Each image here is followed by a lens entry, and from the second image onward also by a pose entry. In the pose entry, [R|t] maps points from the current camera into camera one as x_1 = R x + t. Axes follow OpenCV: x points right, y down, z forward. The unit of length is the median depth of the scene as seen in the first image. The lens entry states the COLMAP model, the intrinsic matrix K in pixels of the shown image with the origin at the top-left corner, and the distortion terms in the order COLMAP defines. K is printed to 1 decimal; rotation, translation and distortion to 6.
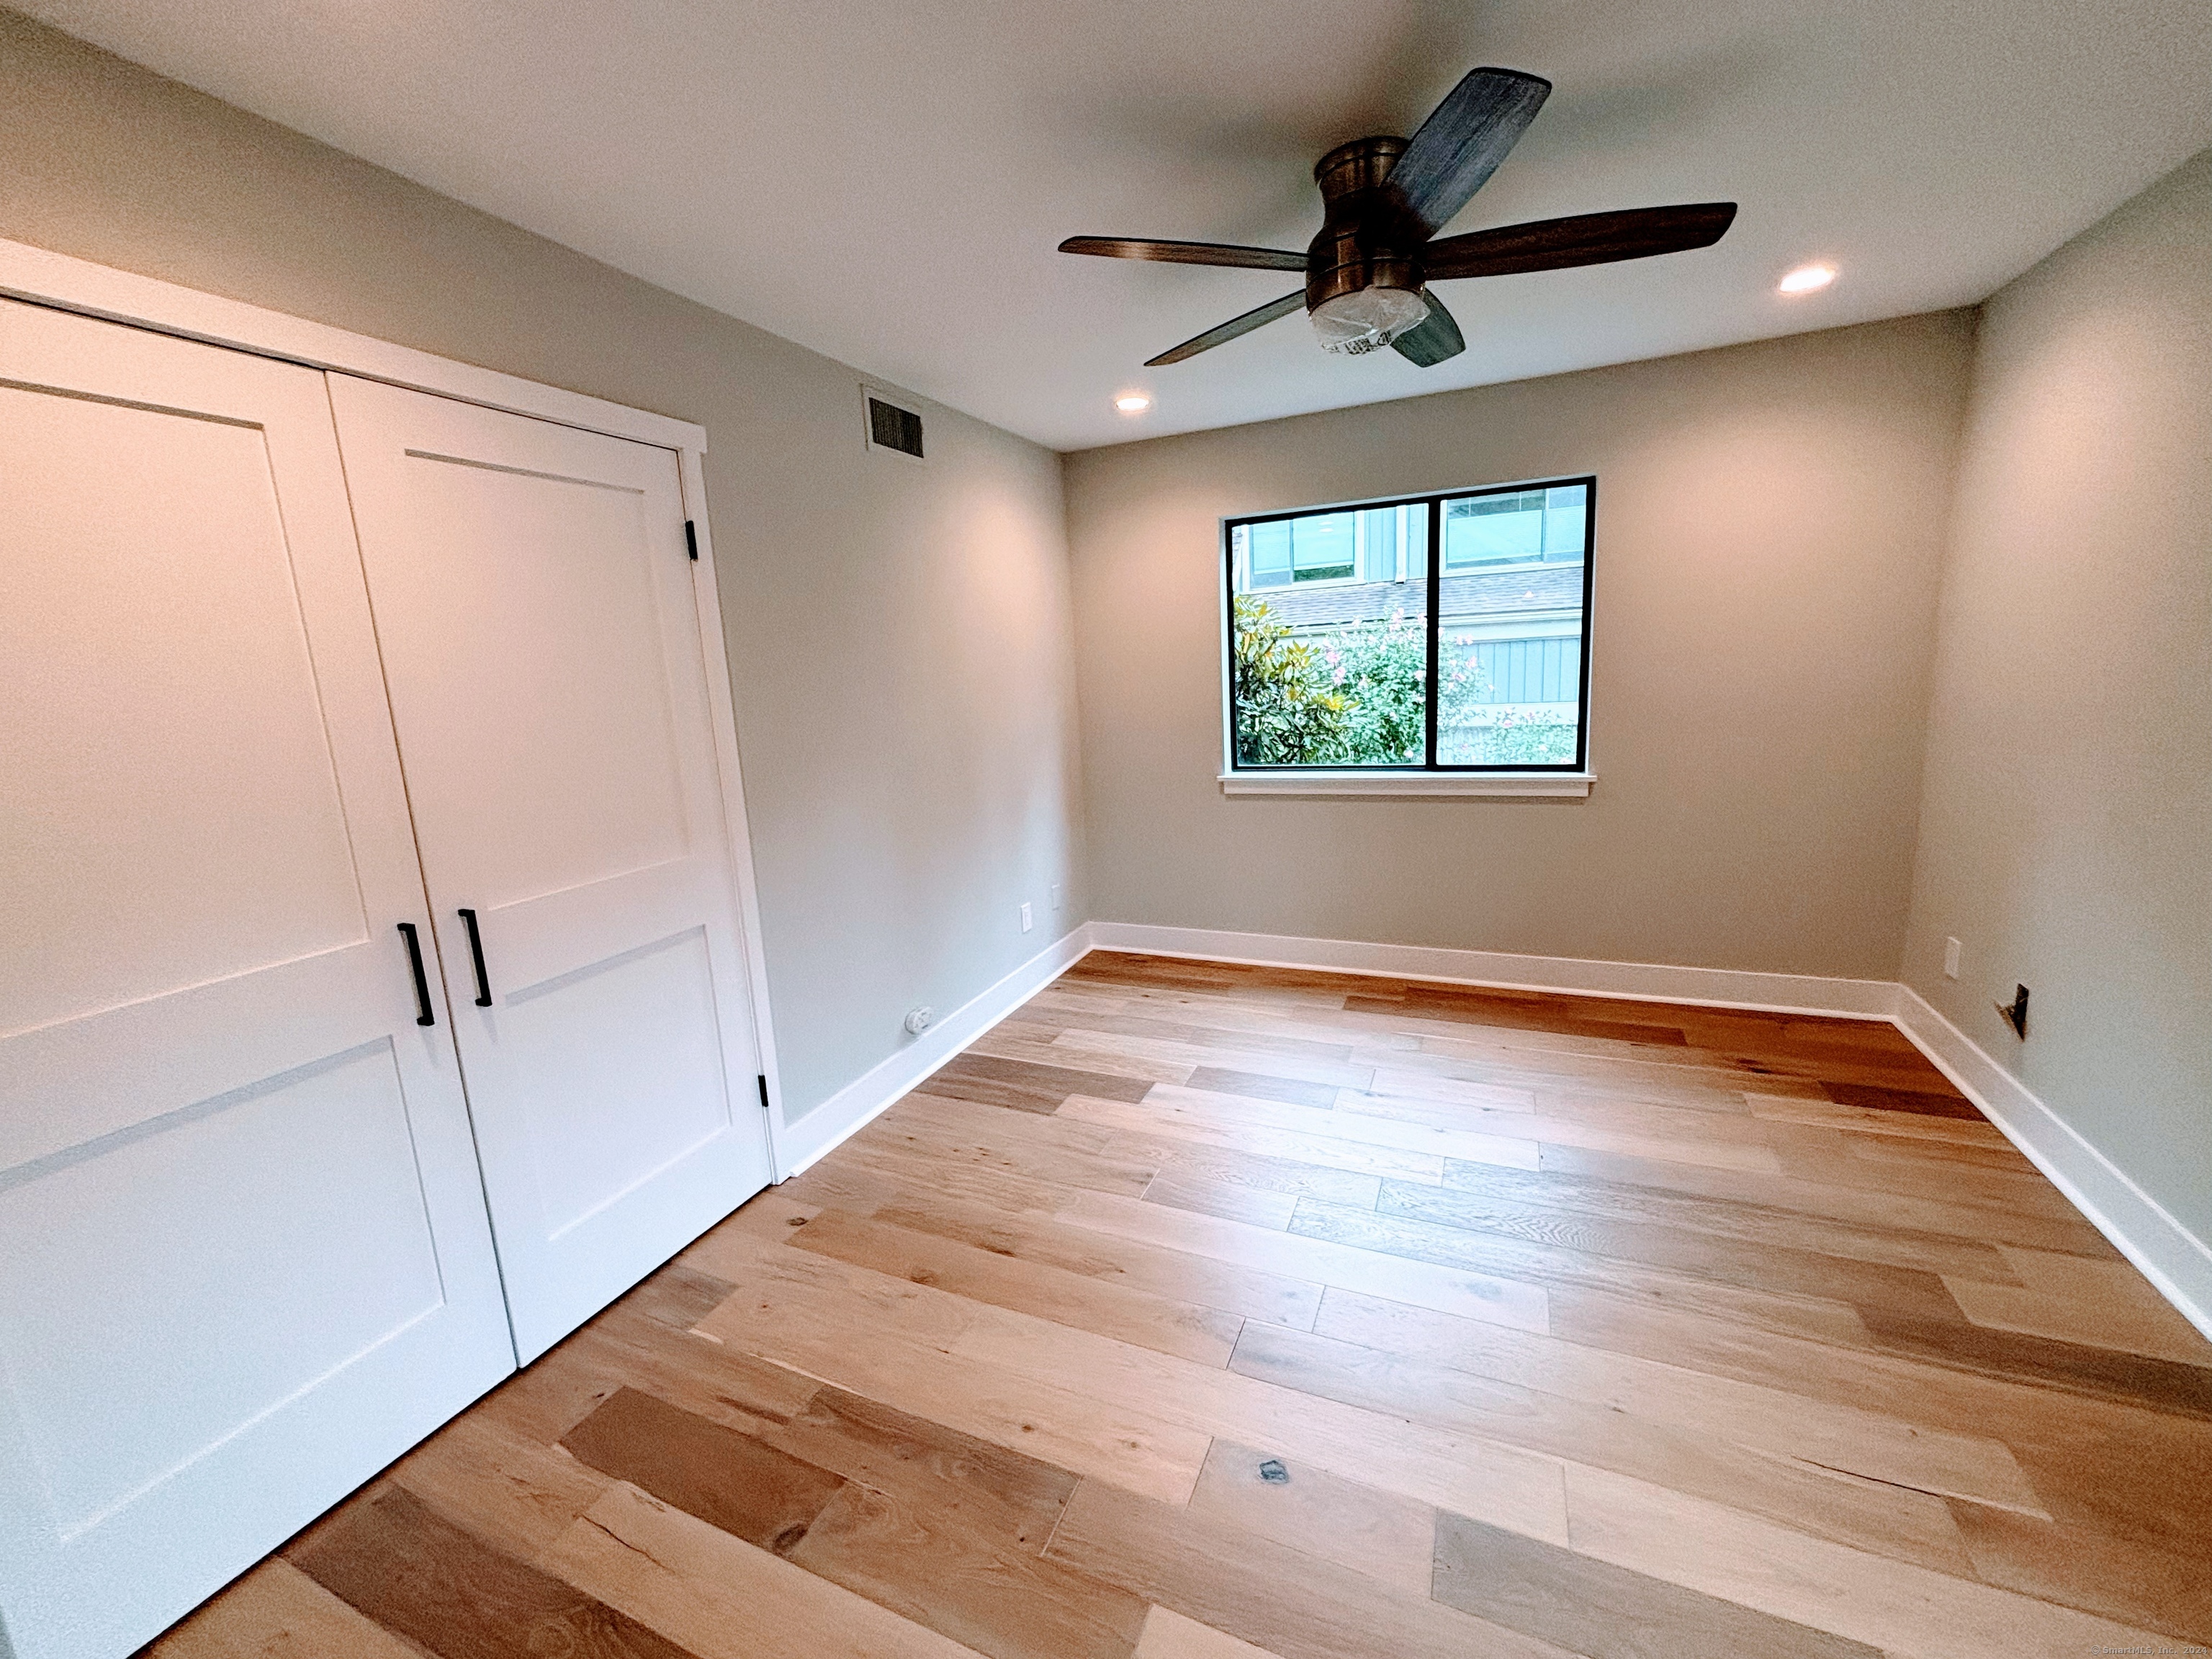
lens RADIAL K [[894.0, 0, 1103.2], [0, 894.0, 825.1], [0, 0, 1]] dist [0.002535, -0.000196]
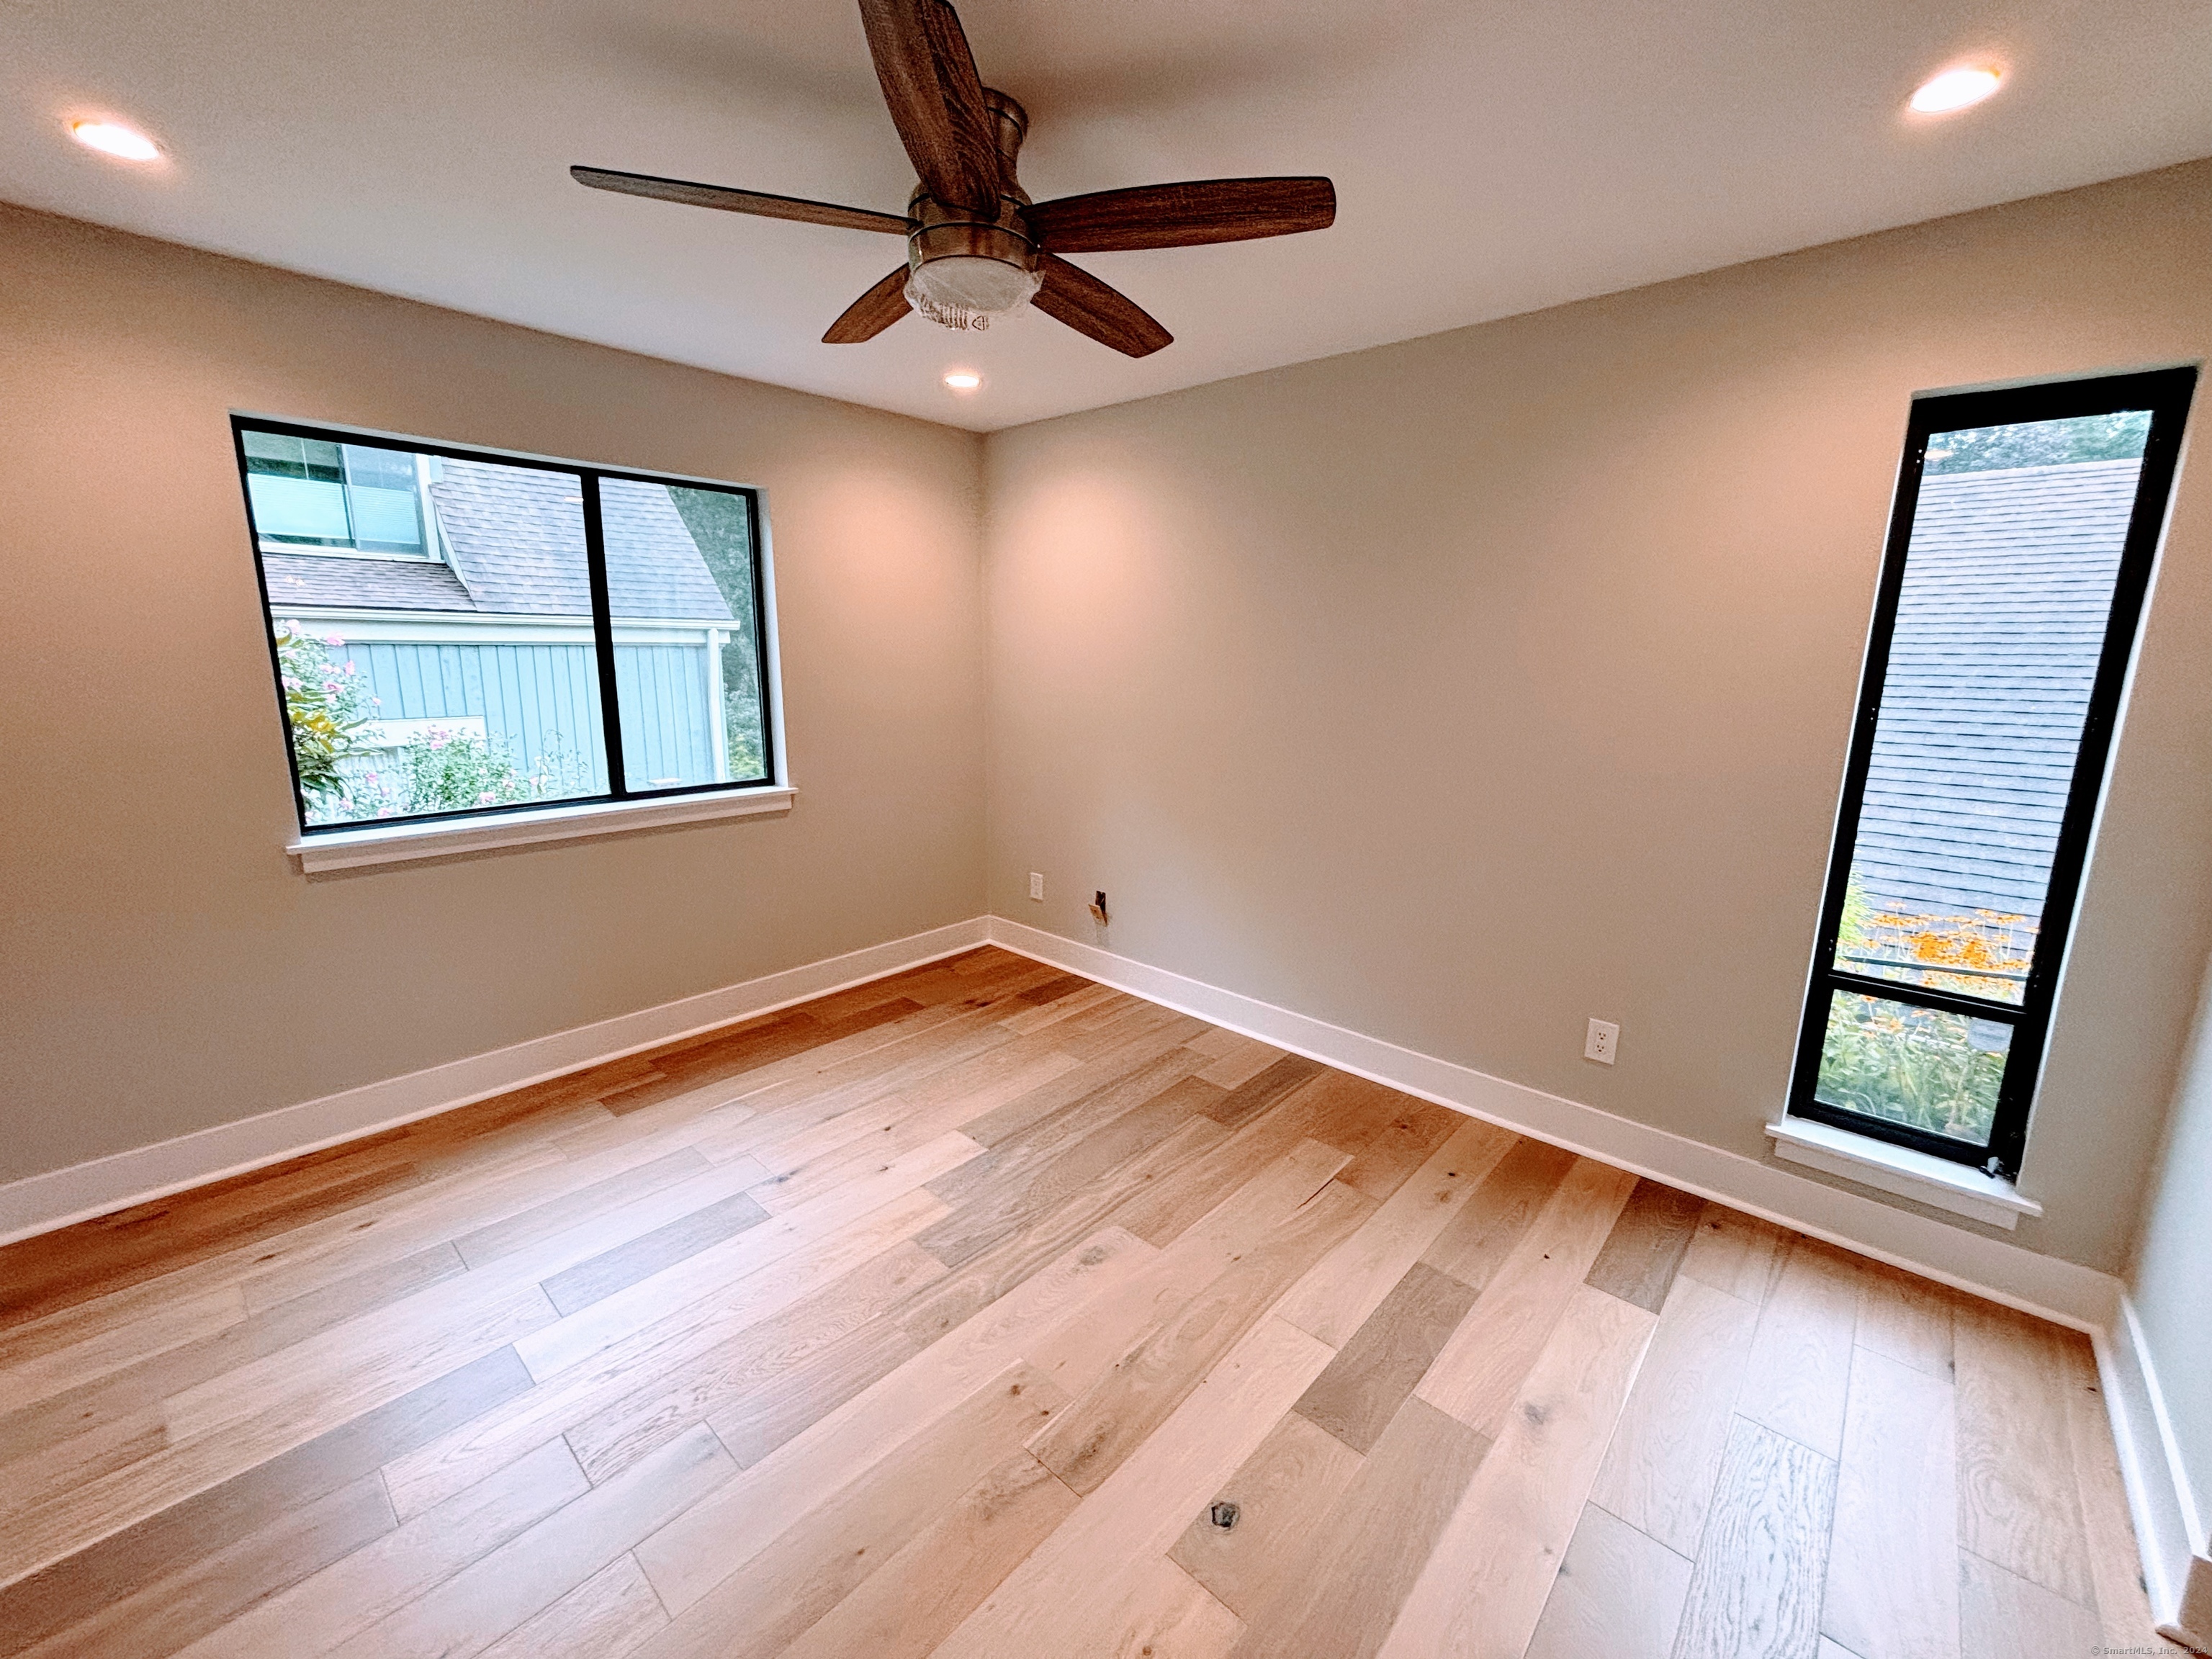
lens RADIAL K [[894.0, 0, 1103.2], [0, 894.0, 825.1], [0, 0, 1]] dist [0.002535, -0.000196]
pose [[0.319095, -0.132894, 0.938359, -0.341794], [0.145686, 0.985230, 0.089990, -0.060146], [-0.936458, 0.107990, 0.333743, 0.374703]]
